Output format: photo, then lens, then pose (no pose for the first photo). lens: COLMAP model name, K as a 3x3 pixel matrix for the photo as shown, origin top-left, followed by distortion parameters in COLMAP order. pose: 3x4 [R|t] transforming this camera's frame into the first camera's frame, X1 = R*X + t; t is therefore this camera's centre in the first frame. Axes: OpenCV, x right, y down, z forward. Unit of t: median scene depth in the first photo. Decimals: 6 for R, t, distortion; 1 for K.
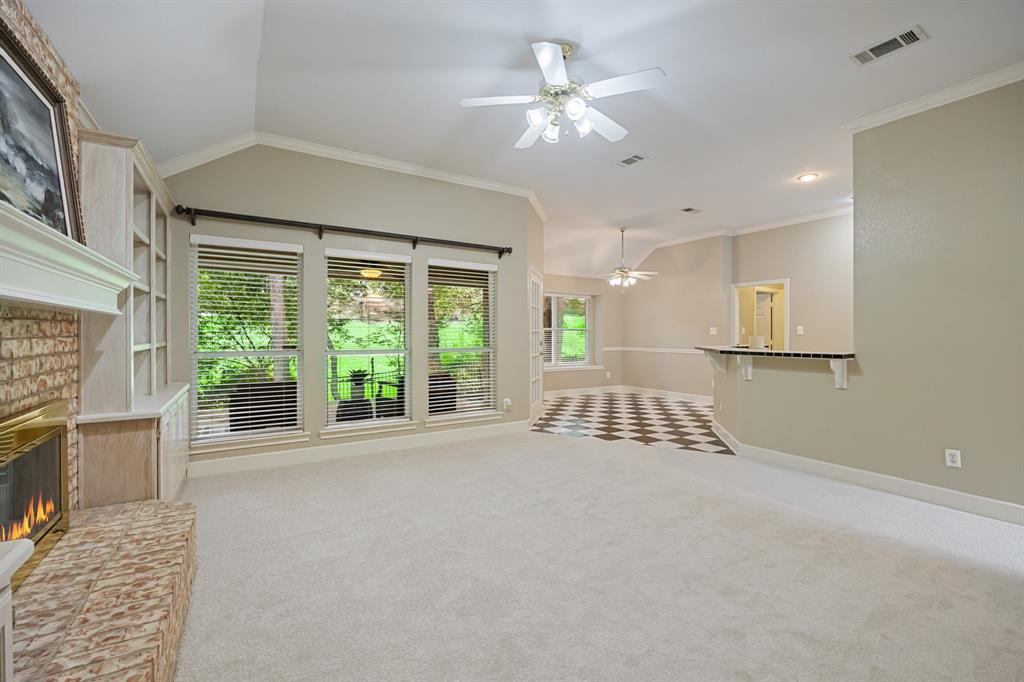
lens RADIAL K [[428.8, 0, 507.8], [0, 428.8, 334.0], [0, 0, 1]] dist [-0.012212, -0.000211]
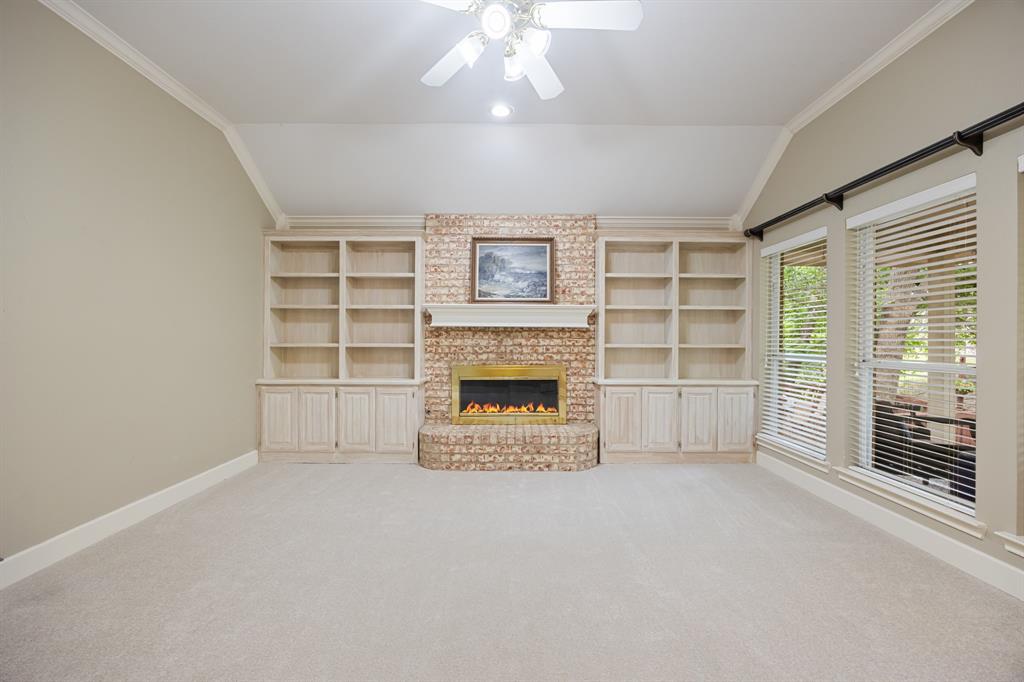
lens RADIAL K [[428.8, 0, 515.9], [0, 428.8, 342.2], [0, 0, 1]] dist [-0.012212, -0.000211]
pose [[-0.511759, 0.001665, -0.859127, 0.443224], [-0.005726, 0.999969, 0.005349, 0.006312], [0.859110, 0.007656, -0.511734, 0.812247]]
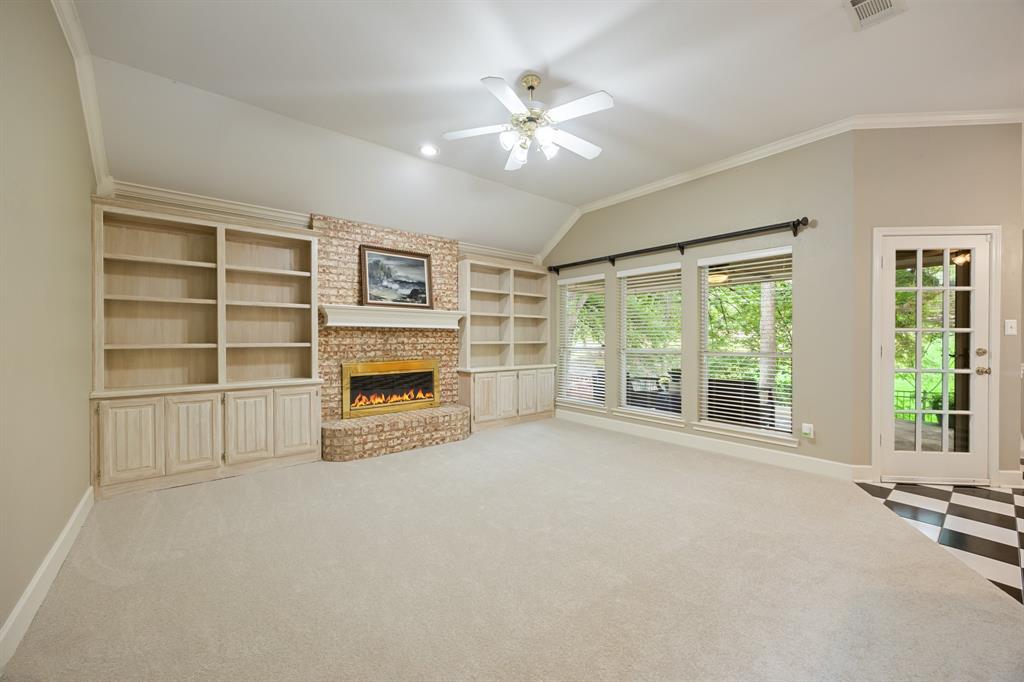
lens RADIAL K [[393.5, 0, 517.2], [0, 393.5, 341.9], [0, 0, 1]] dist [-0.003121, 0.000858]
pose [[0.153654, 0.007548, -0.988096, 0.671612], [-0.000882, 0.999971, 0.007501, 0.006791], [0.988124, -0.000281, 0.153656, 0.463318]]
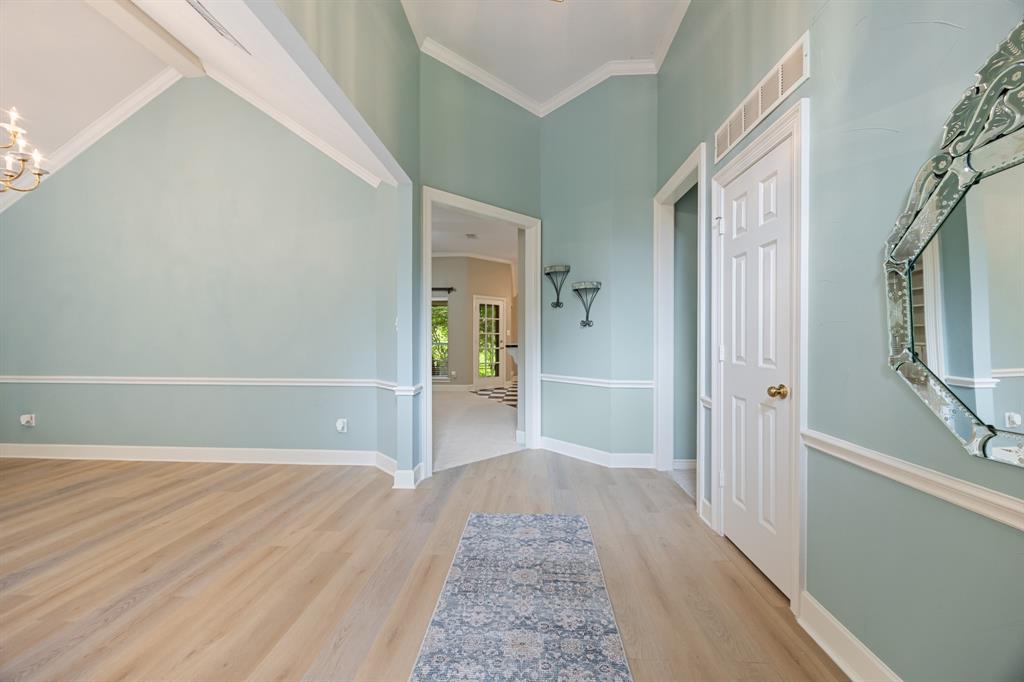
lens RADIAL K [[393.5, 0, 509.8], [0, 393.5, 338.9], [0, 0, 1]] dist [-0.003121, 0.000858]
pose [[0.824332, -0.009527, -0.566026, 1.287097], [0.003636, 0.999927, -0.011534, 0.039813], [0.566094, 0.007449, 0.824307, -0.255882]]
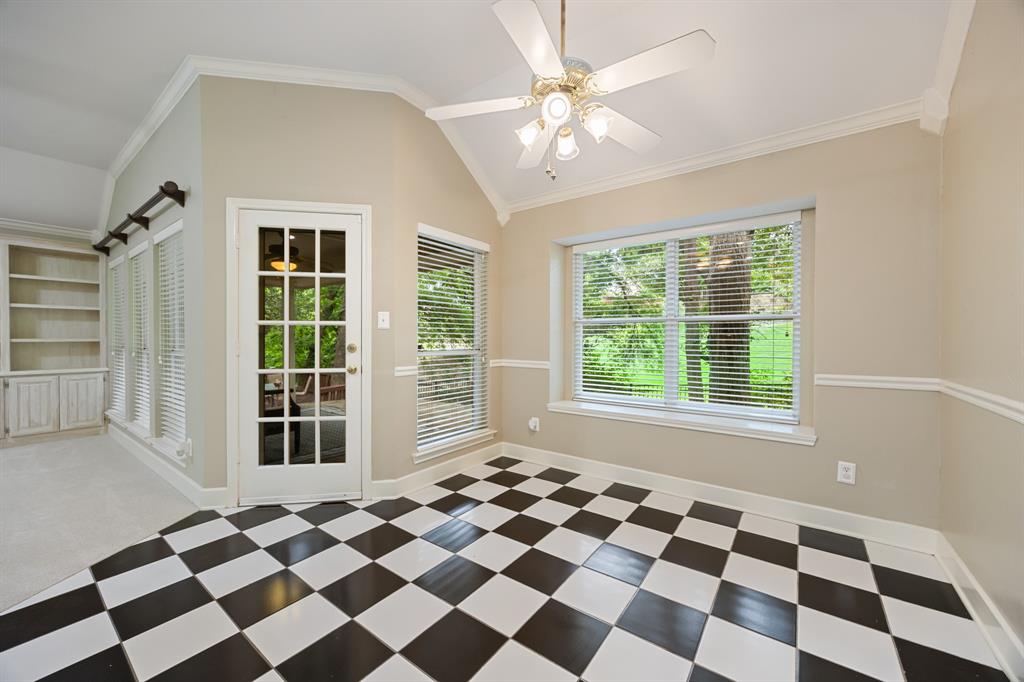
lens RADIAL K [[393.5, 0, 512.0], [0, 393.5, 343.7], [0, 0, 1]] dist [-0.003121, 0.000858]
pose [[0.379837, 0.011407, -0.924983, 0.770911], [0.001789, 0.999913, 0.013065, 0.014631], [0.925052, -0.006618, 0.379783, 1.384626]]
